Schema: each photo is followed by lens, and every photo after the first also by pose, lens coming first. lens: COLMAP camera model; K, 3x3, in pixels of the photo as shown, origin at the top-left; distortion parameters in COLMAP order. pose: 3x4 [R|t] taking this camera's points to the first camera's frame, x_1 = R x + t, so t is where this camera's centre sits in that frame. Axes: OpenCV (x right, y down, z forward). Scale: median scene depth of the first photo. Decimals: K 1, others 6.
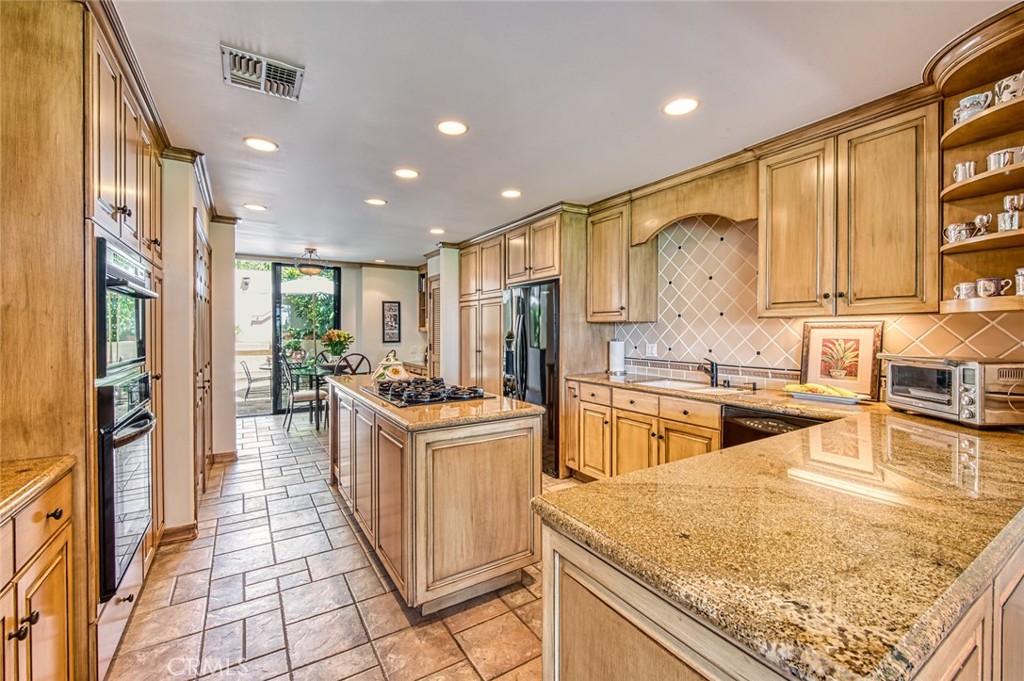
lens RADIAL K [[423.7, 0, 512.0], [0, 423.7, 334.0], [0, 0, 1]] dist [0.001542, -0.001001]
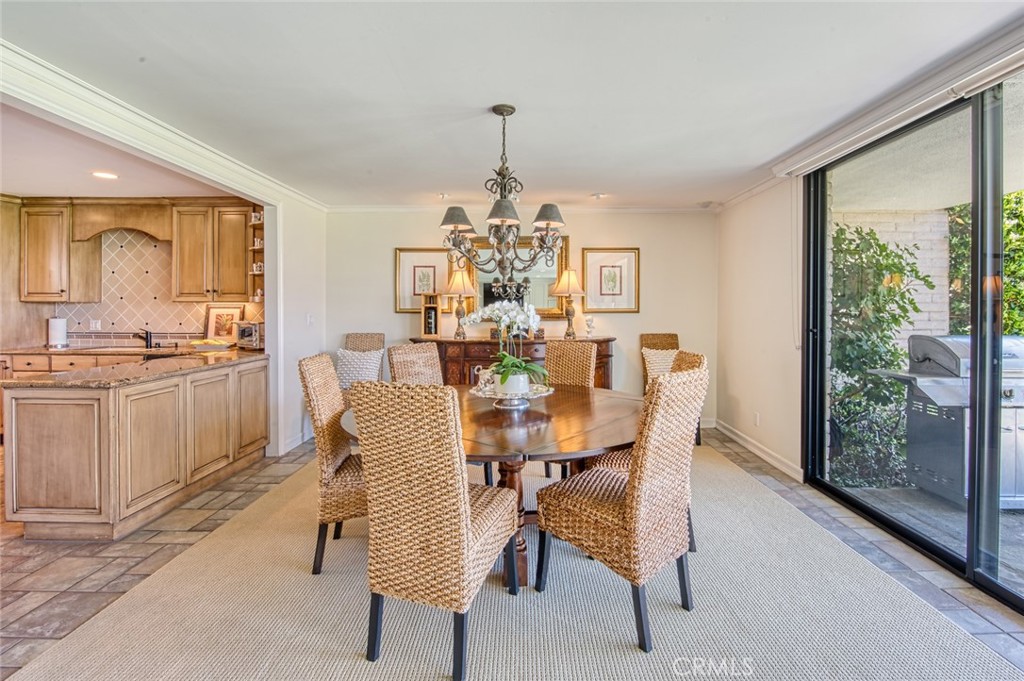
lens RADIAL K [[461.4, 0, 528.5], [0, 461.4, 310.8], [0, 0, 1]] dist [-0.001714, -0.003774]
pose [[0.519030, -0.001037, 0.854756, -0.167738], [0.004594, 0.999988, -0.001577, 0.004463], [-0.854744, 0.004745, 0.519028, -0.810354]]
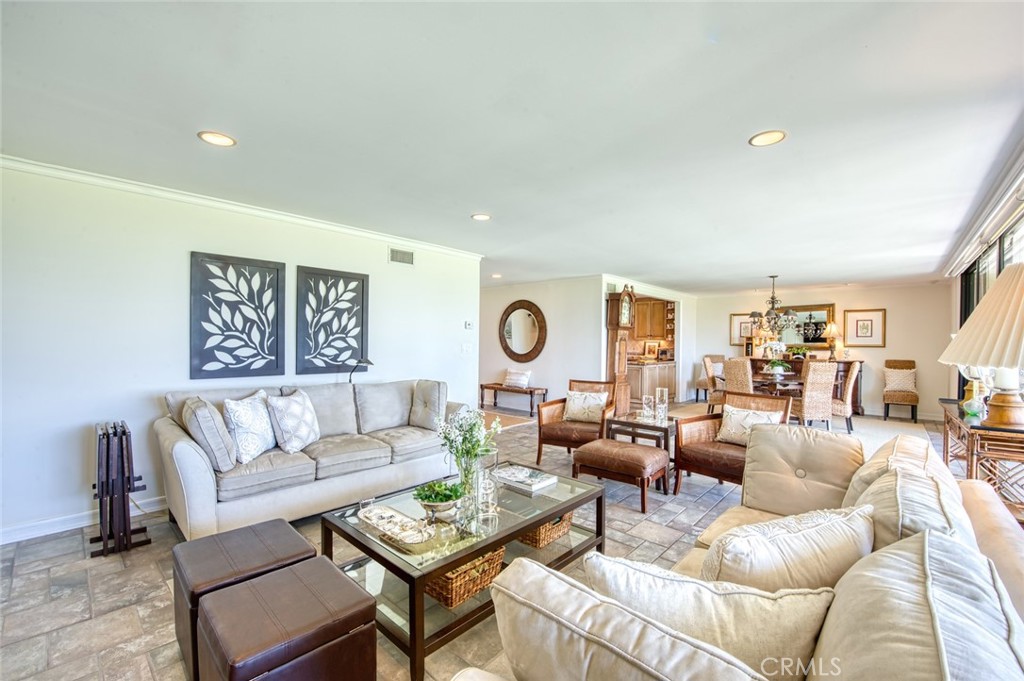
lens RADIAL K [[445.1, 0, 507.2], [0, 445.1, 343.7], [0, 0, 1]] dist [-0.012998, -0.000919]
pose [[0.956637, 0.008868, 0.291147, -1.353413], [-0.008891, 0.999960, -0.001245, 0.011919], [-0.291146, -0.001398, 0.956677, -2.015334]]
